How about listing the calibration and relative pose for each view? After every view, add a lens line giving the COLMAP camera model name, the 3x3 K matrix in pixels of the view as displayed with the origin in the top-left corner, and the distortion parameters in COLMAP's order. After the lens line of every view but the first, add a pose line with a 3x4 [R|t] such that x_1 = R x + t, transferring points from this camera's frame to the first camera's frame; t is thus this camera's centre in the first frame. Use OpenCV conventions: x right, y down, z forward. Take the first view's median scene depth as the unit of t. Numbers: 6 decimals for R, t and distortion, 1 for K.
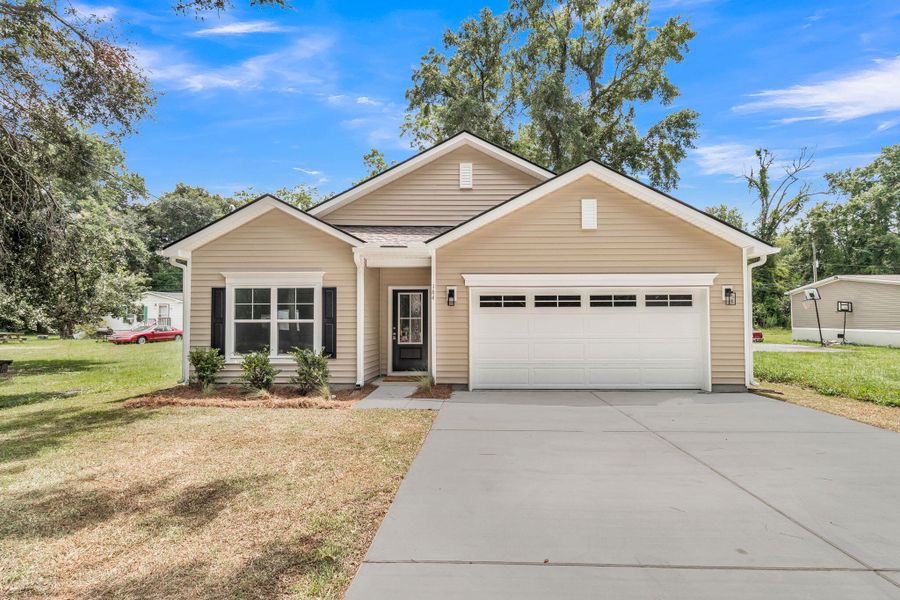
lens RADIAL K [[439.1, 0, 478.2], [0, 439.1, 302.8], [0, 0, 1]] dist [0.004600, 0.000940]
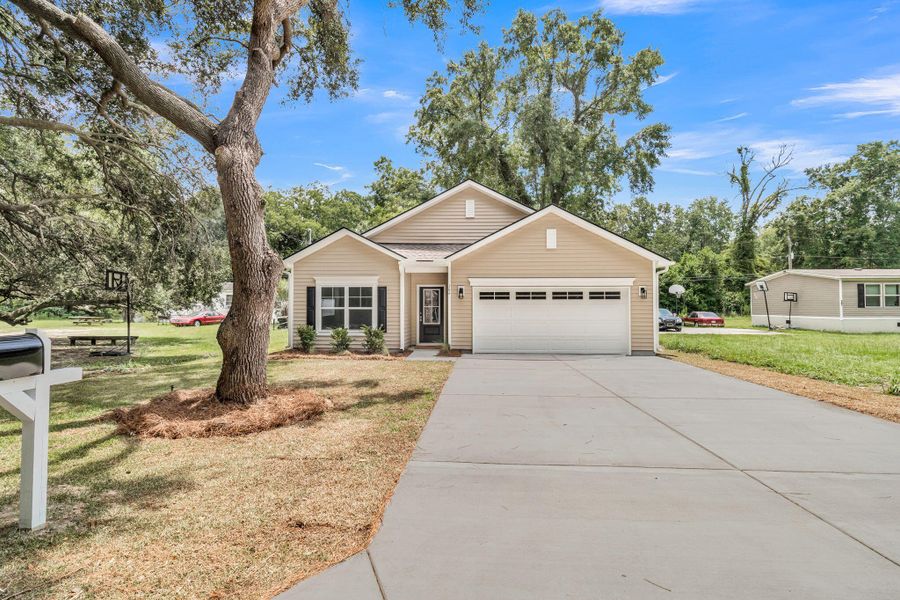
lens RADIAL K [[439.1, 0, 456.5], [0, 439.1, 293.9], [0, 0, 1]] dist [0.004600, 0.000940]
pose [[0.999145, 0.001285, -0.041325, -0.013107], [-0.000886, 0.999953, 0.009671, -0.024168], [0.041335, -0.009626, 0.999099, -0.528703]]
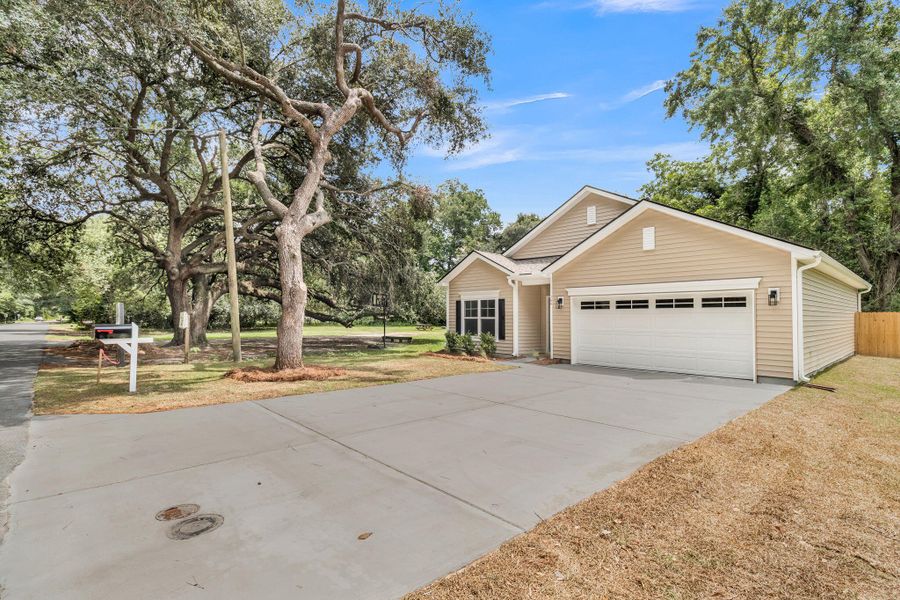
lens RADIAL K [[439.1, 0, 446.3], [0, 439.1, 306.1], [0, 0, 1]] dist [0.004600, 0.000940]
pose [[0.672401, -0.015297, -0.740029, 0.804117], [0.022925, 0.999737, 0.000164, -0.011709], [0.739832, -0.017076, 0.672575, -0.341748]]
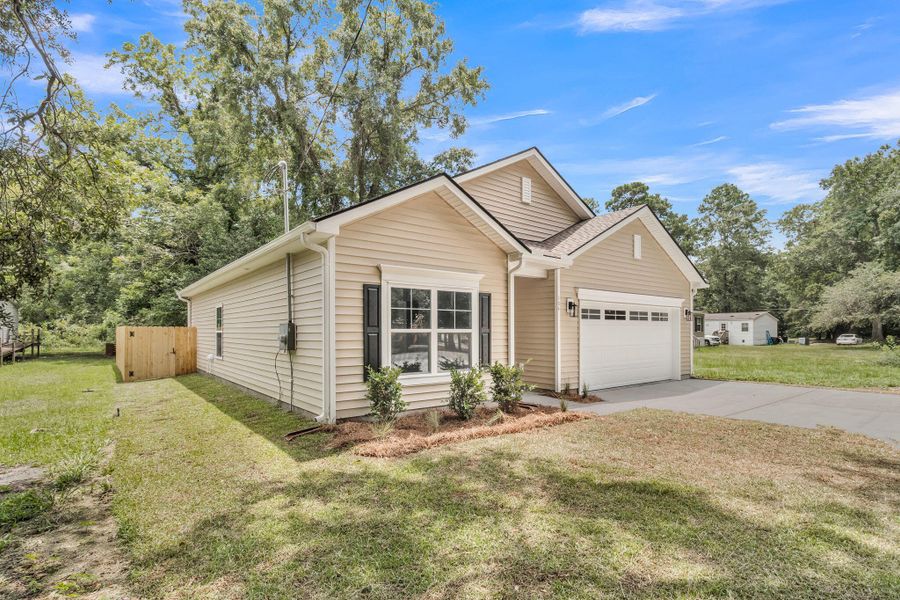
lens RADIAL K [[439.1, 0, 448.4], [0, 439.1, 322.7], [0, 0, 1]] dist [0.004600, 0.000940]
pose [[0.769671, 0.013650, 0.638295, -0.952563], [-0.034403, 0.999206, 0.020116, 0.009059], [-0.637514, -0.037442, 0.769529, 0.358258]]
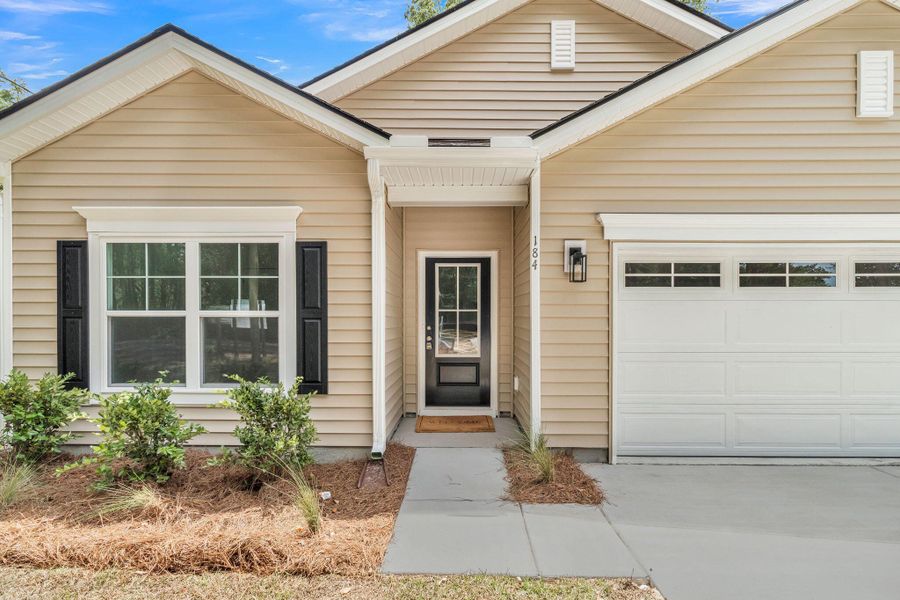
lens RADIAL K [[403.7, 0, 451.8], [0, 403.7, 308.8], [0, 0, 1]] dist [0.002393, 0.001298]
pose [[0.999872, 0.004091, 0.015448, -0.195039], [-0.004726, 0.999137, 0.041276, 0.017236], [-0.015266, -0.041344, 0.999028, 0.562484]]
